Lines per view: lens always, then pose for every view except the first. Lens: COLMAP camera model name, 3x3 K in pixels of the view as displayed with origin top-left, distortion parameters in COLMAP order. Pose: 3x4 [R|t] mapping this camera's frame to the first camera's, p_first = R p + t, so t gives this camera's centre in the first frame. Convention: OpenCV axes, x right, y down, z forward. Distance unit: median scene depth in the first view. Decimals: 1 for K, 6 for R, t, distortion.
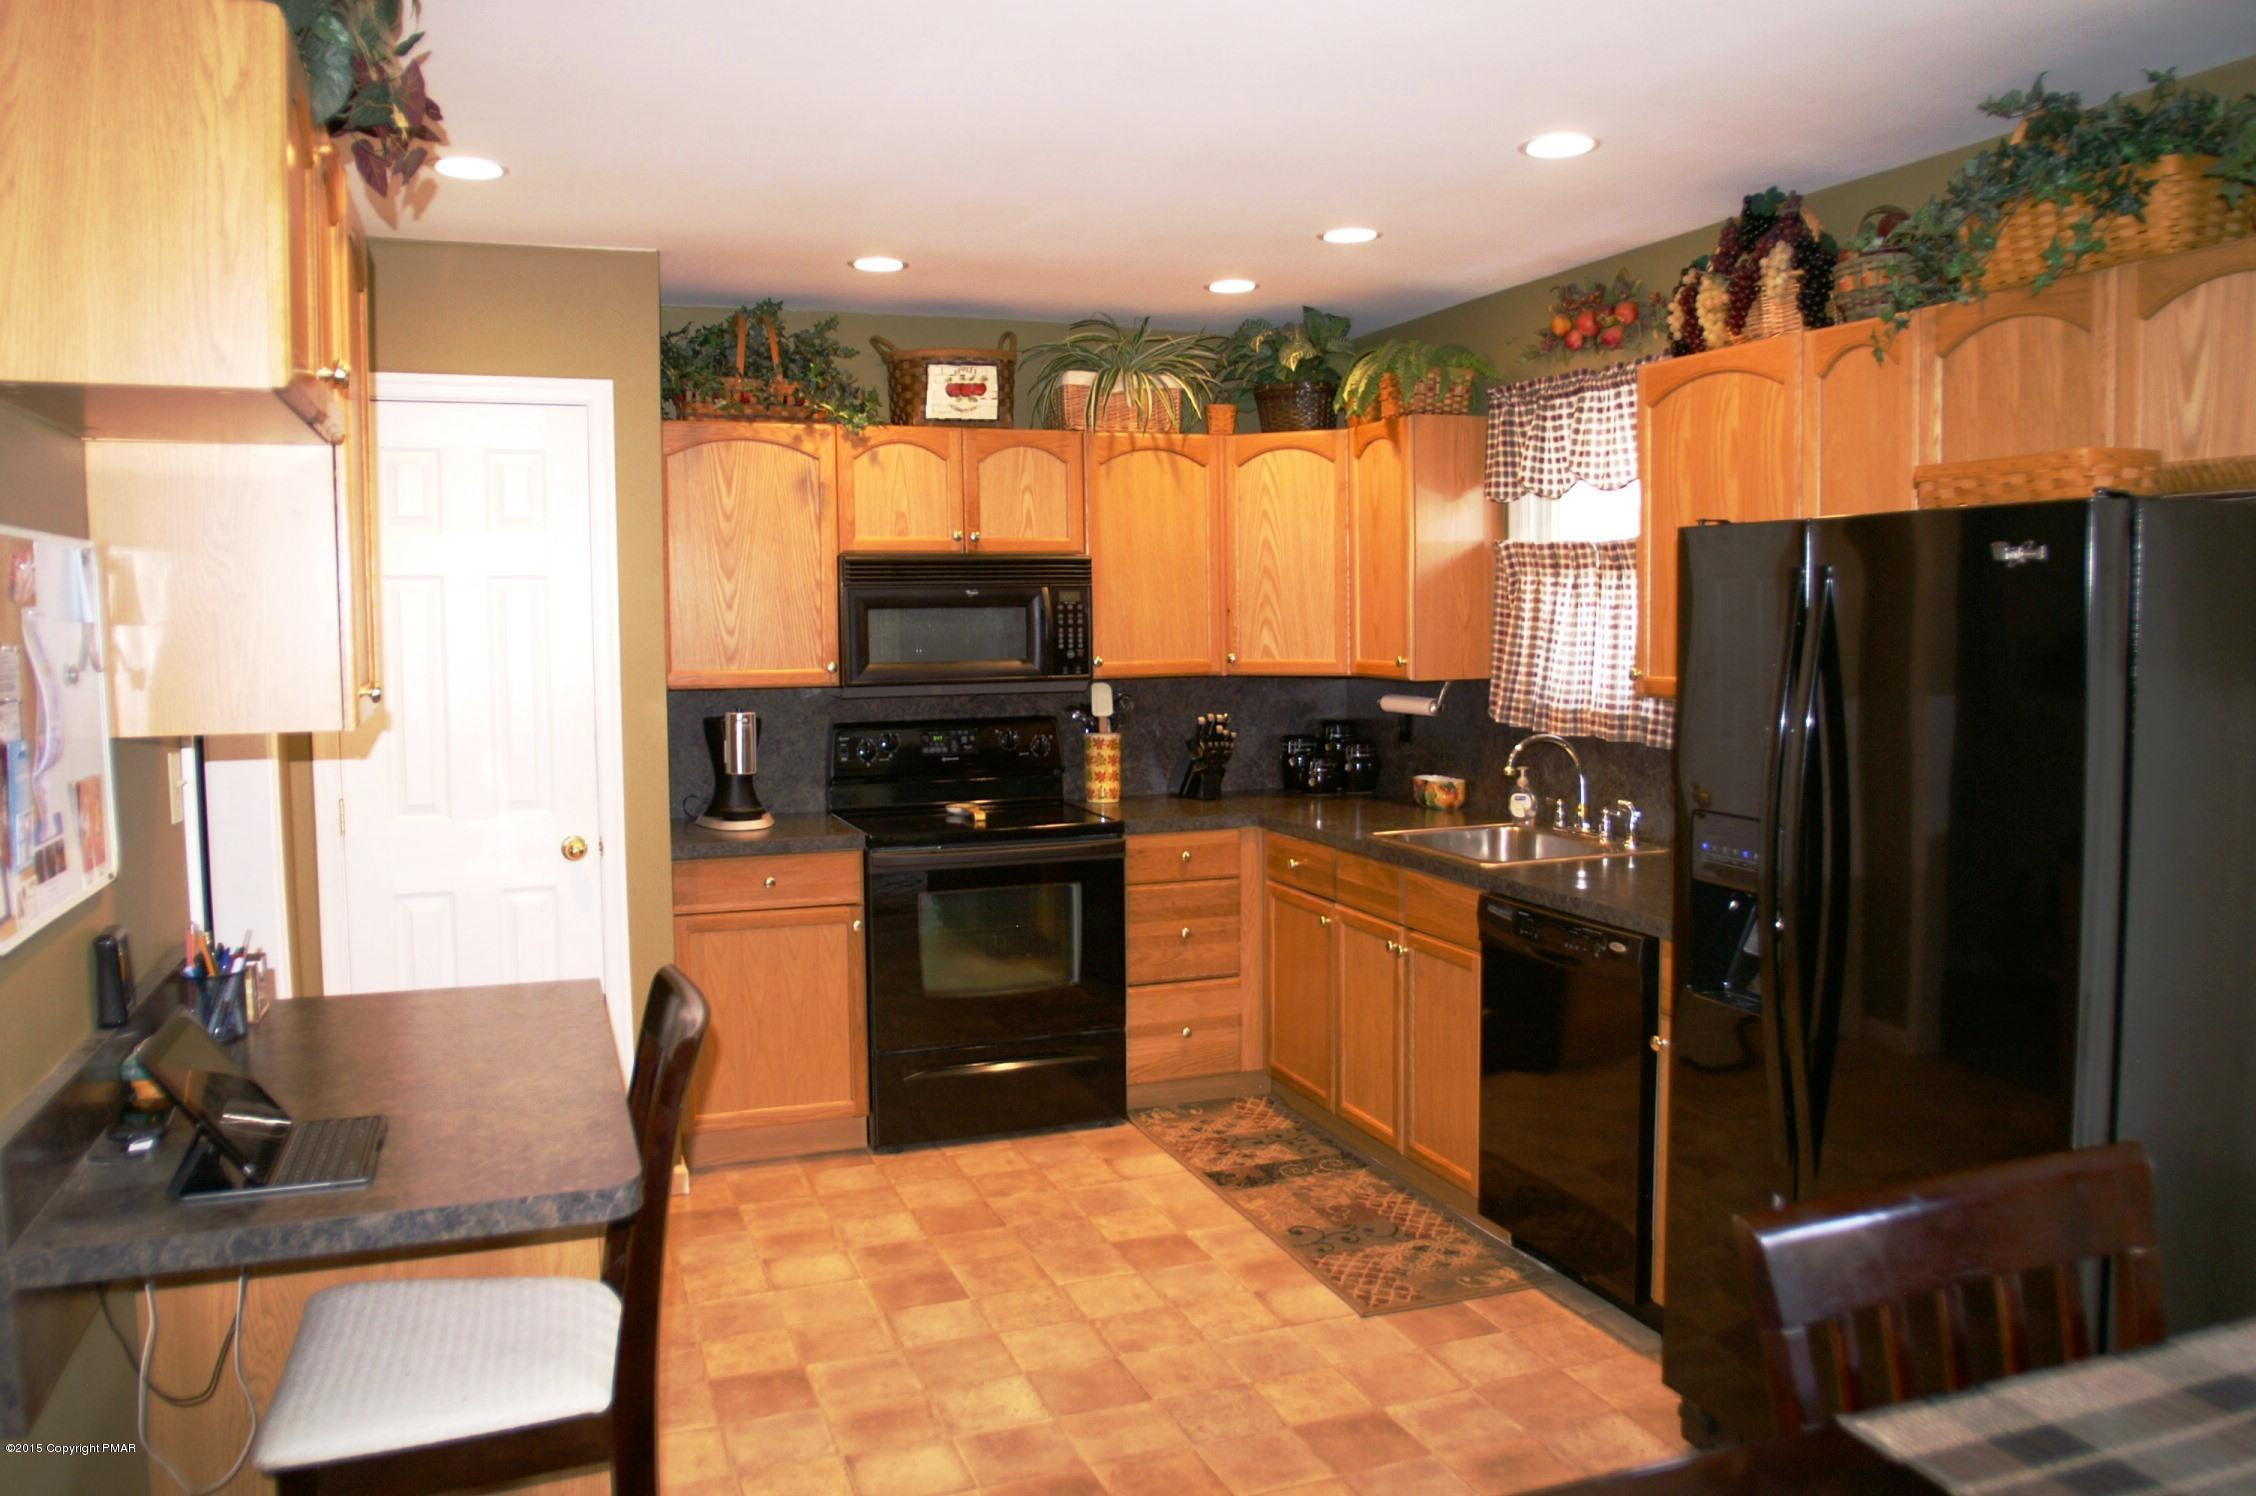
lens RADIAL K [[1693.6, 0, 1130.0], [0, 1693.6, 742.6], [0, 0, 1]] dist [-0.028816, 0.007380]
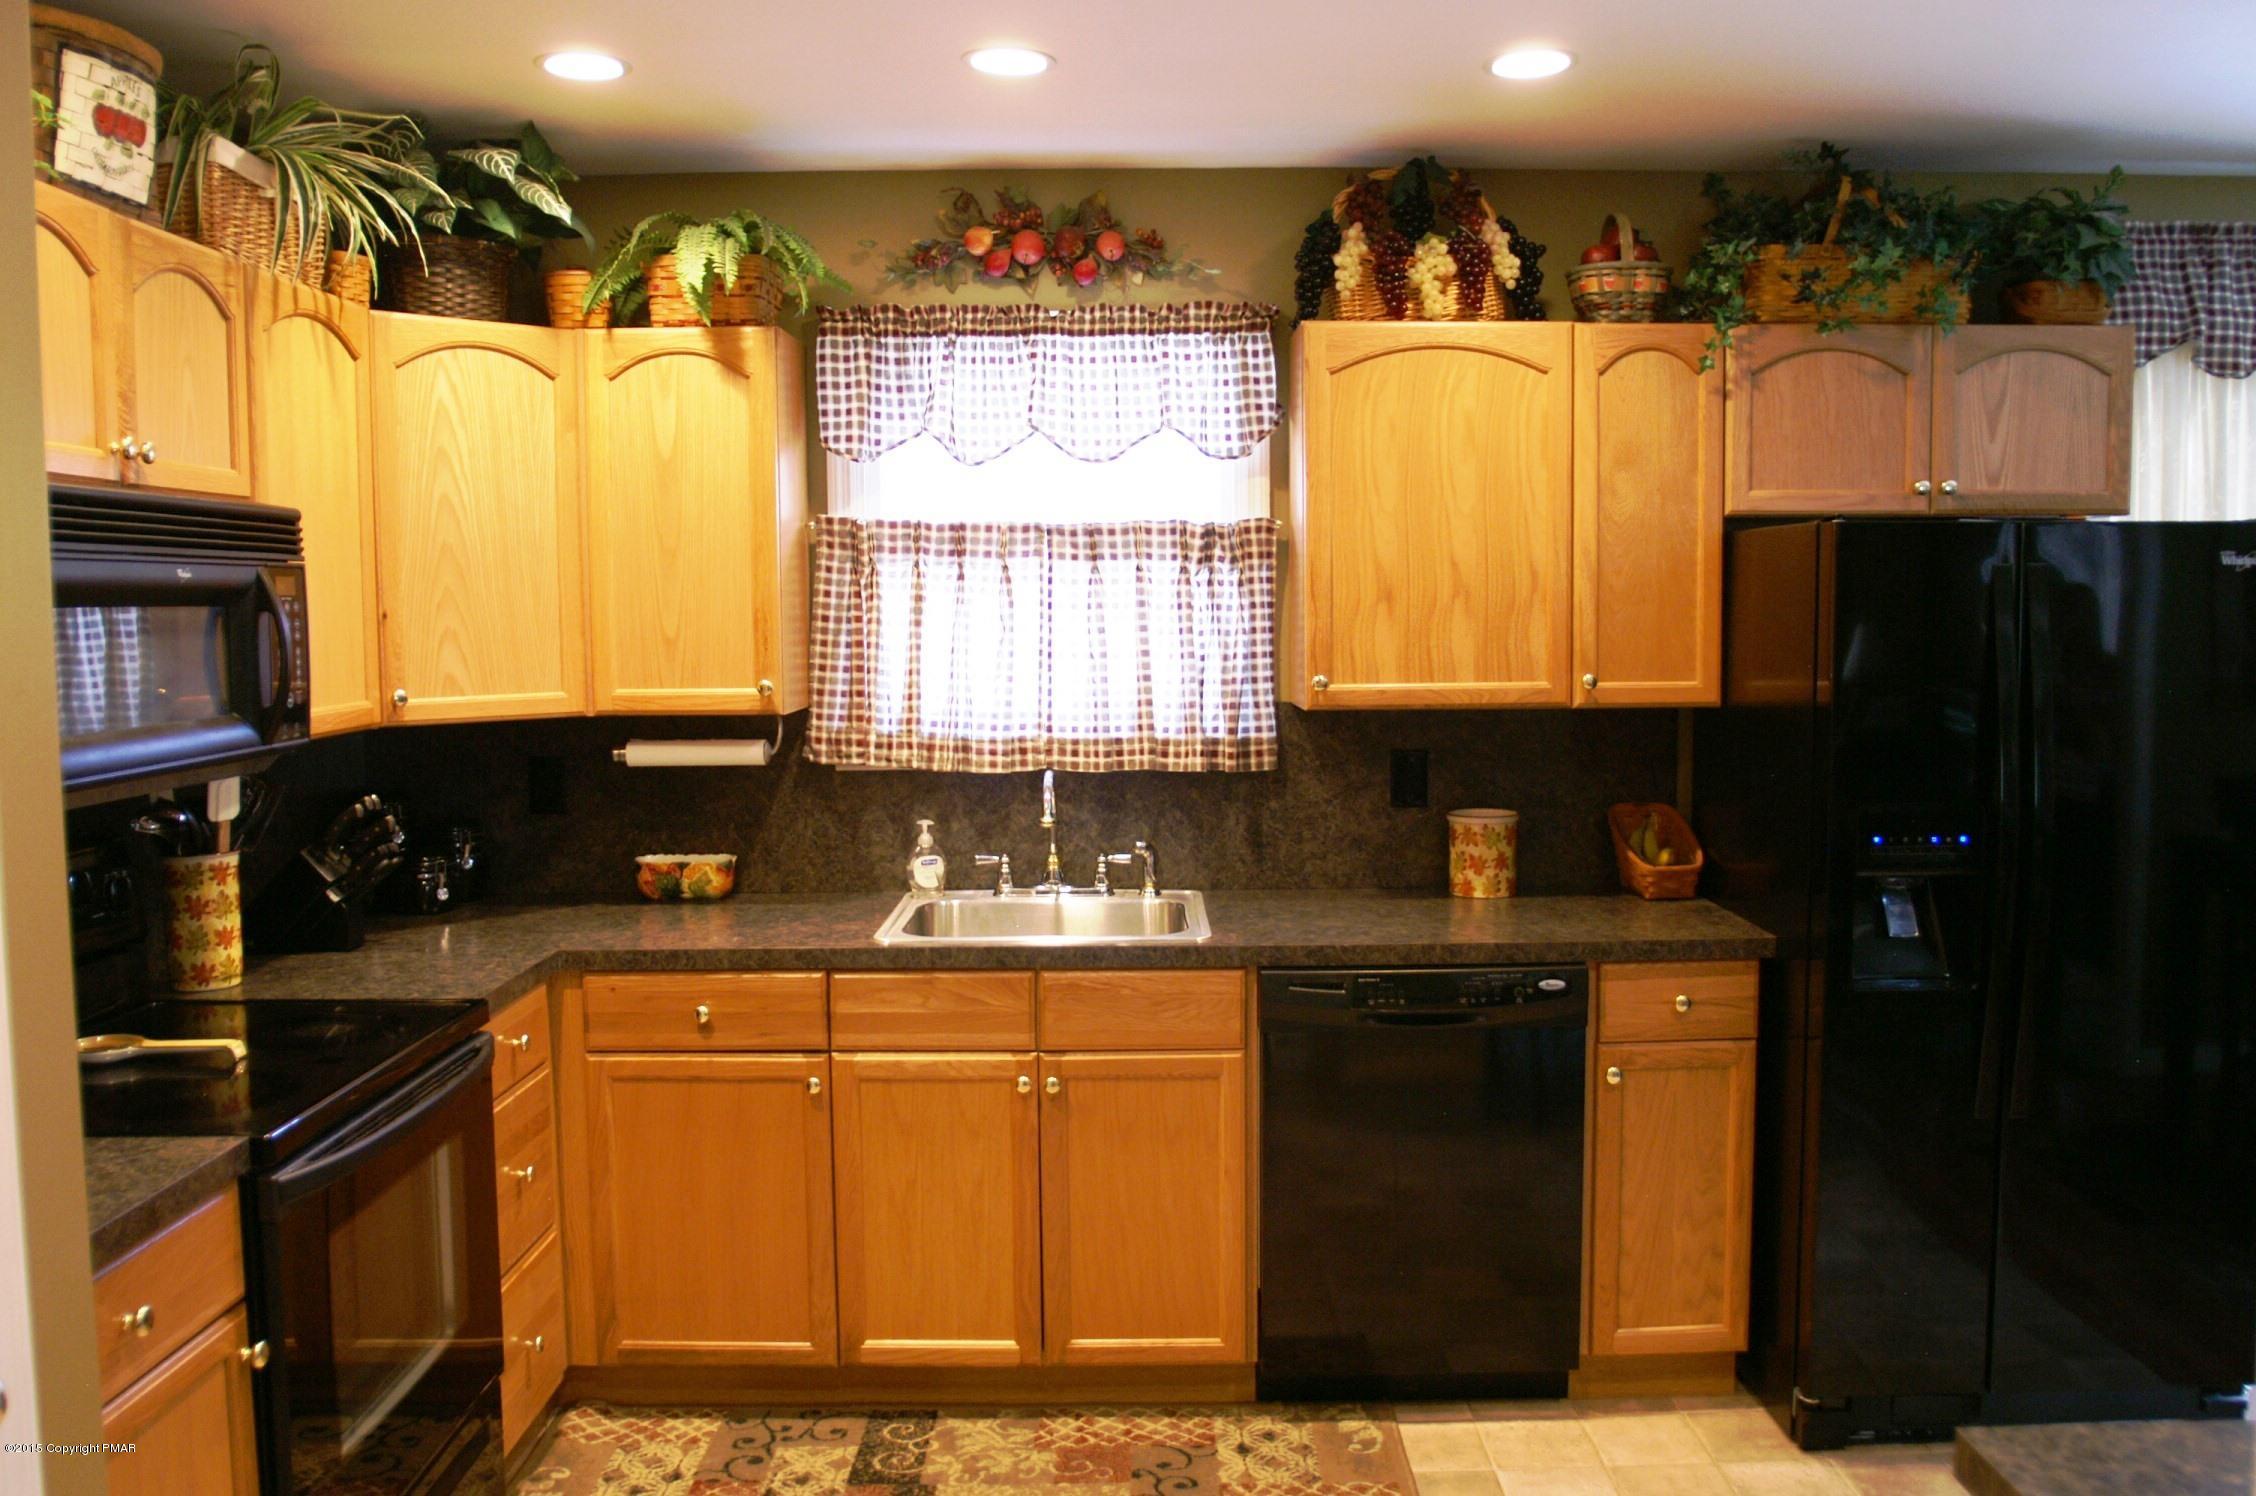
lens RADIAL K [[1866.6, 0, 1133.6], [0, 1866.6, 747.5], [0, 0, 1]] dist [-0.037688, 0.016647]
pose [[0.340071, -0.065597, 0.938109, -0.525559], [0.077944, 0.996098, 0.041397, -0.046199], [-0.937164, 0.059042, 0.343857, 0.641381]]
